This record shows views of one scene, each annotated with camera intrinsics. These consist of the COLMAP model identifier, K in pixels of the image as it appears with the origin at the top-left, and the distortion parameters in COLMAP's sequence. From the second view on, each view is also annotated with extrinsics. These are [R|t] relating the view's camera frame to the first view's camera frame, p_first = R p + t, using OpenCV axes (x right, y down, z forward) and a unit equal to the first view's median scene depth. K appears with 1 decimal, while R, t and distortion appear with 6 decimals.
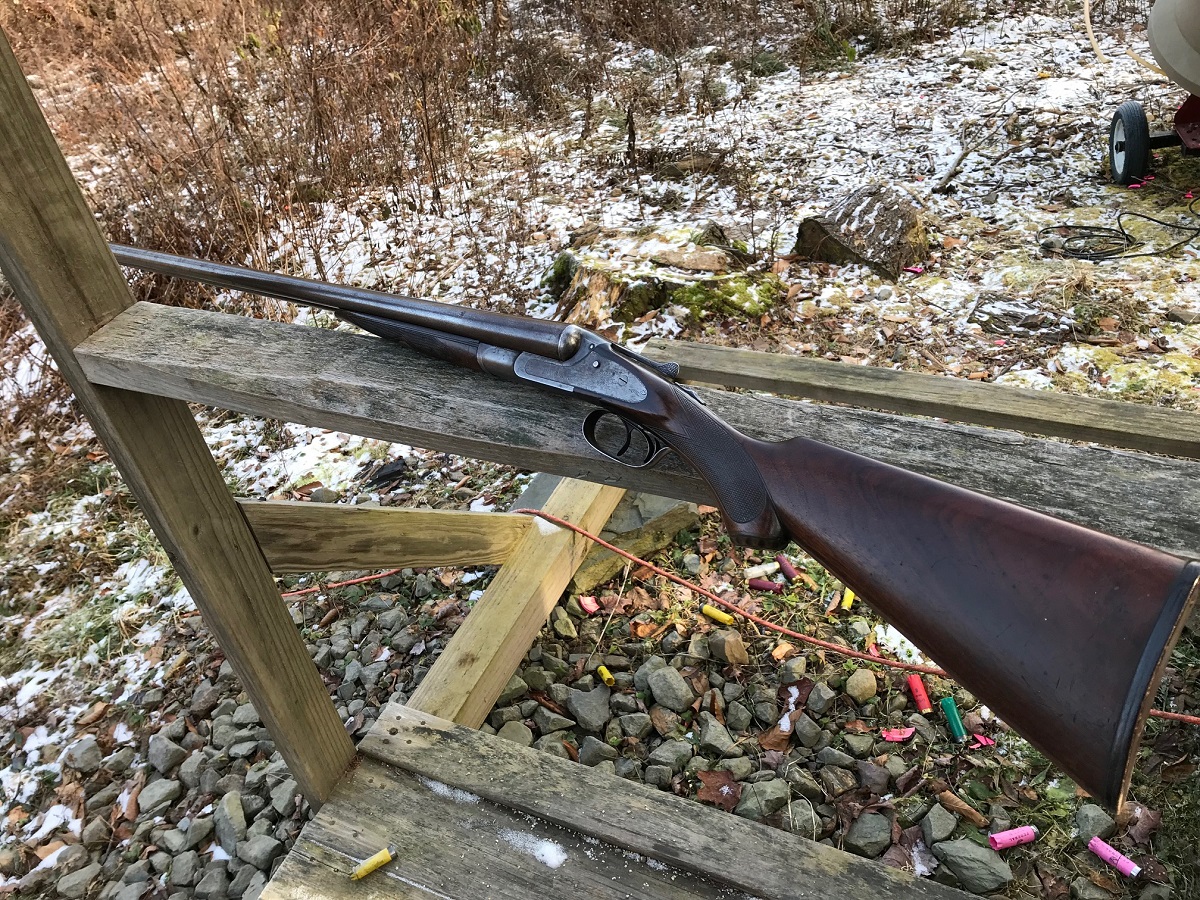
lens RADIAL K [[989.2, 0, 601.0], [0, 989.2, 450.0], [0, 0, 1]] dist [-0.005708, -0.013930]
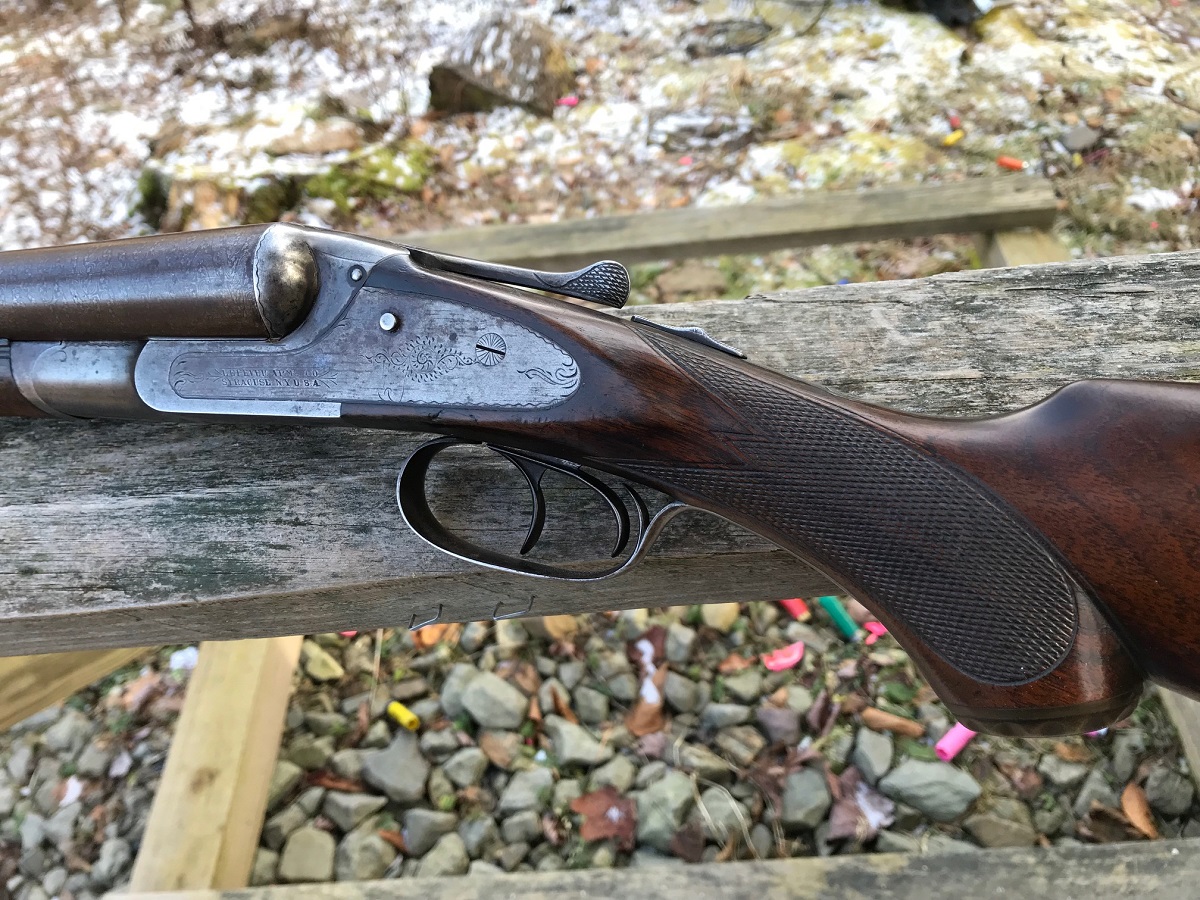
lens RADIAL K [[989.2, 0, 596.2], [0, 989.2, 450.5], [0, 0, 1]] dist [-0.005708, -0.013930]
pose [[0.907602, -0.298181, 0.295546, -0.013653], [0.262207, 0.952377, 0.155648, -0.020165], [-0.327882, -0.063772, 0.942564, 0.167770]]
